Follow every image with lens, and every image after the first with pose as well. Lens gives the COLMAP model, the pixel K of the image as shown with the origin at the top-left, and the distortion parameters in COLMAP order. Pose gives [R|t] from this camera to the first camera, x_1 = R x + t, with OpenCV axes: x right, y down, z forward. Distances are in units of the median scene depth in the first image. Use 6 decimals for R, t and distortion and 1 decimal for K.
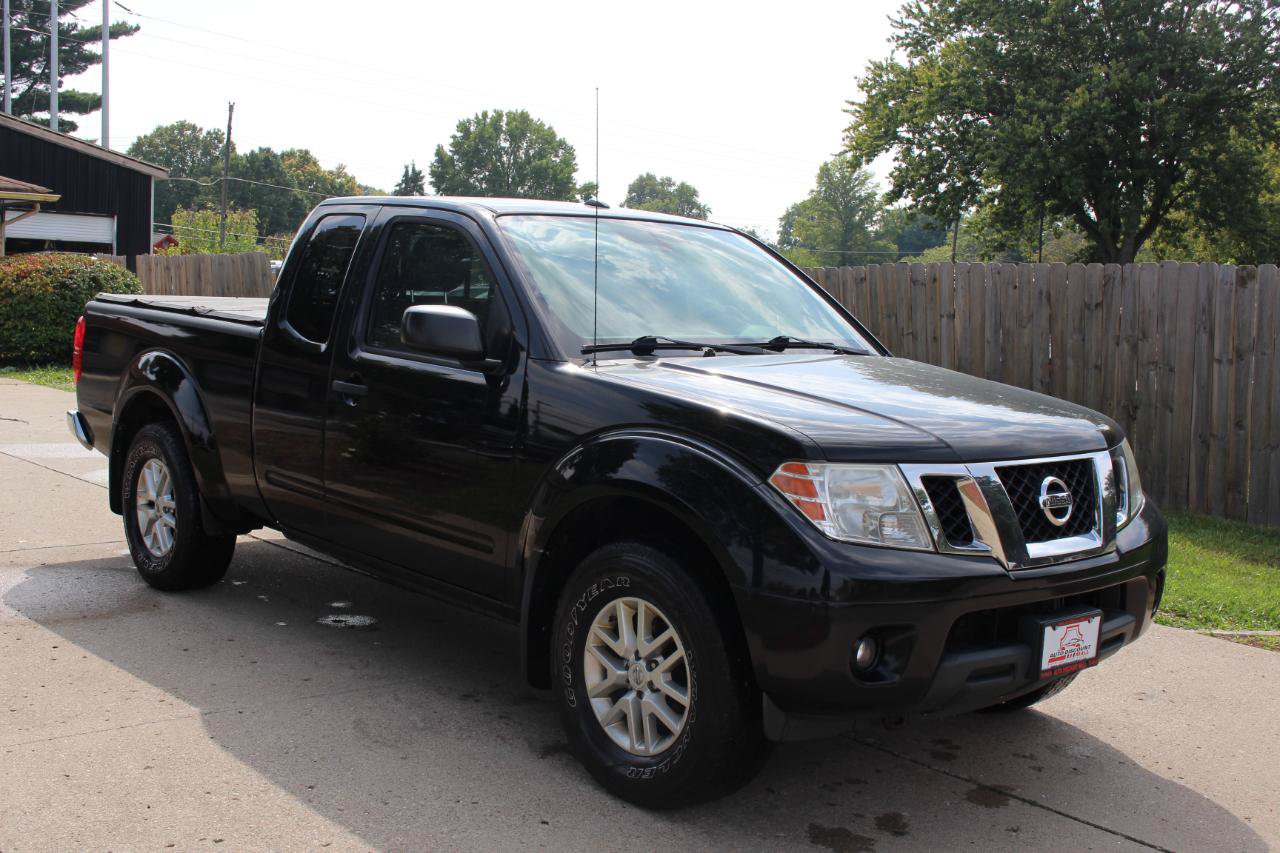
lens RADIAL K [[1478.1, 0, 637.8], [0, 1478.1, 421.9], [0, 0, 1]] dist [-0.105001, 0.111043]
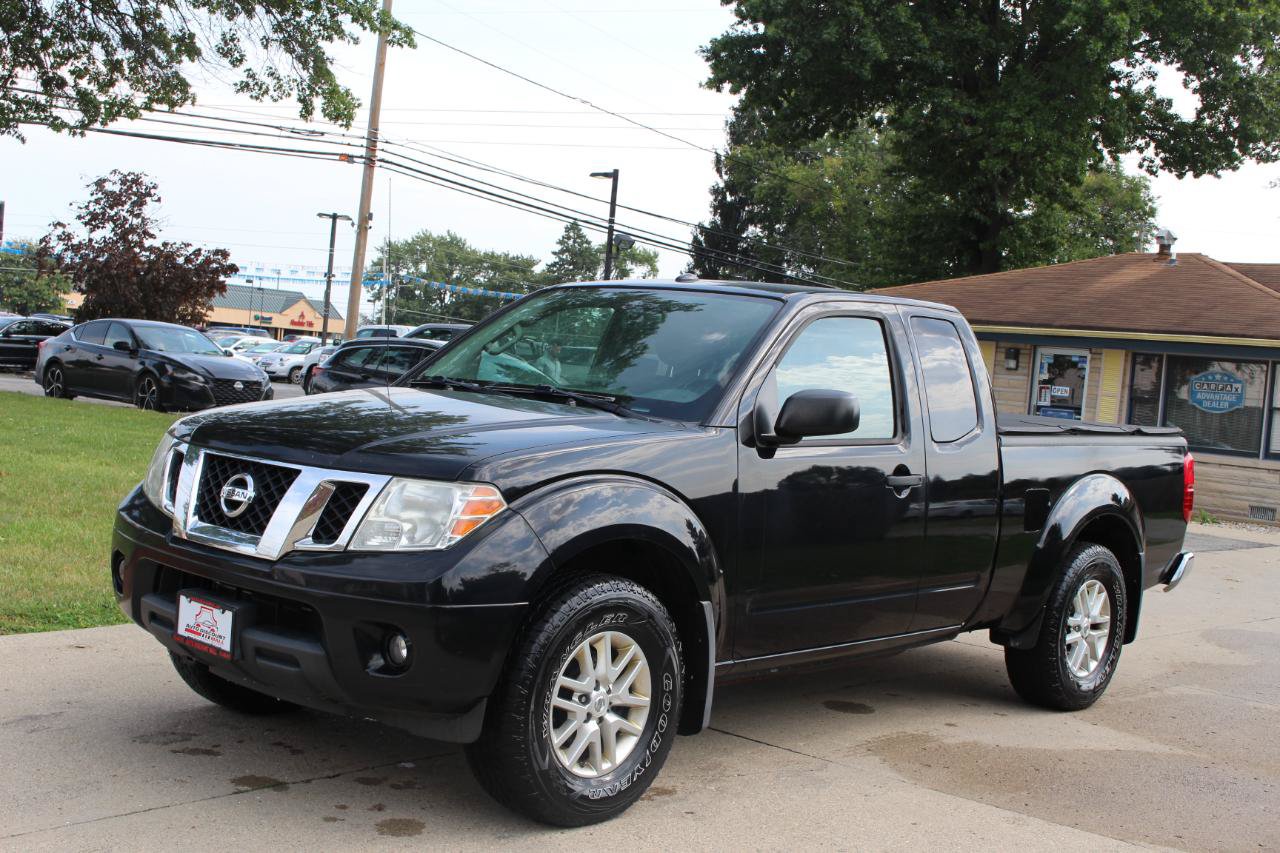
lens RADIAL K [[1691.8, 0, 640.0], [0, 1691.8, 426.5], [0, 0, 1]] dist [-0.023075, -0.000250]
pose [[0.085511, 0.004968, -0.996325, 0.559095], [-0.175842, 0.984366, -0.010183, -0.012628], [0.980697, 0.176067, 0.085048, 0.423691]]
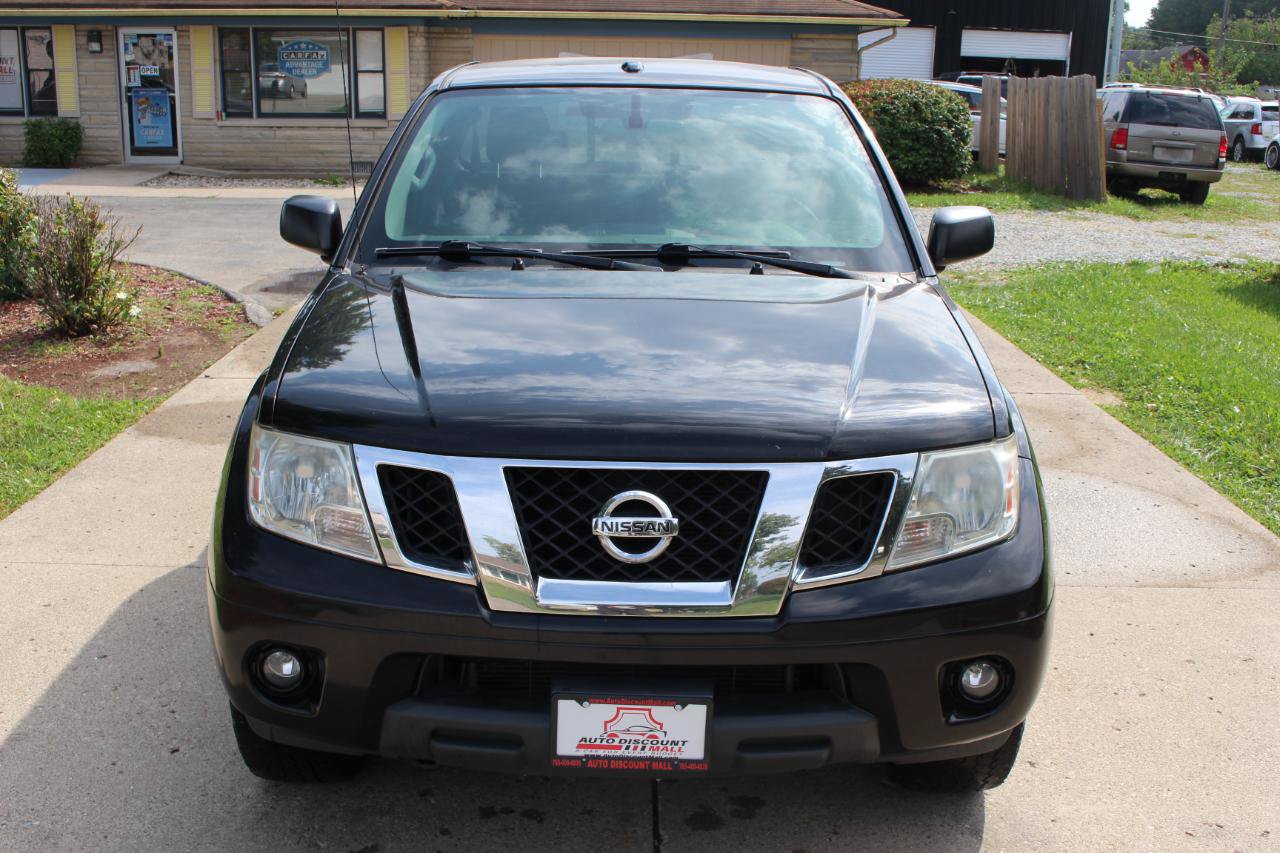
lens RADIAL K [[1449.6, 0, 640.0], [0, 1449.6, 426.5], [0, 0, 1]] dist [-0.116769, 0.135591]
pose [[0.741901, 0.142844, -0.655117, 0.260533], [-0.052215, 0.986385, 0.155943, -0.035287], [0.668473, -0.081487, 0.739259, 0.181812]]
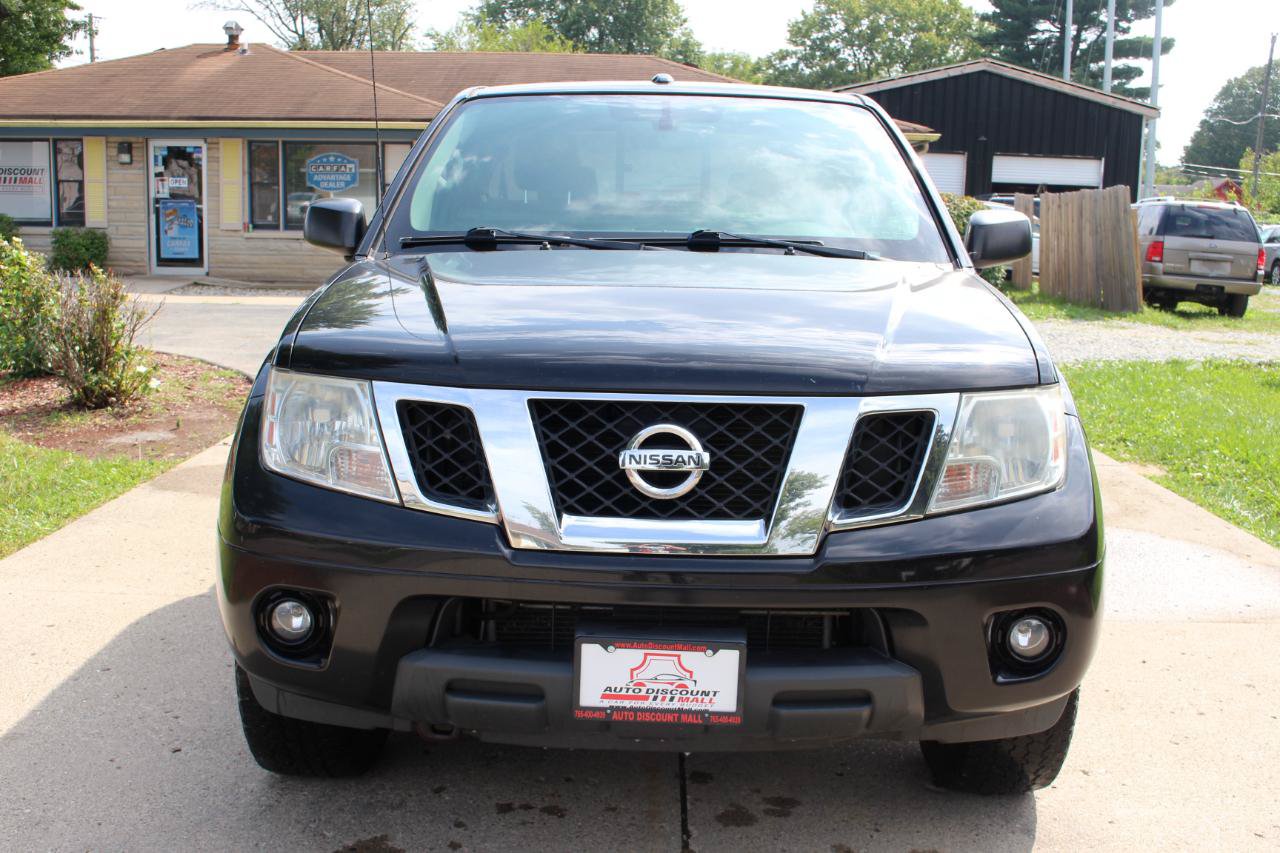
lens RADIAL K [[1478.1, 0, 637.8], [0, 1478.1, 421.9], [0, 0, 1]] dist [-0.105001, 0.111043]
pose [[0.728022, 0.076734, -0.681245, 0.261066], [-0.054874, 0.997050, 0.053664, 0.000616], [0.683354, -0.001686, 0.730085, 0.183601]]
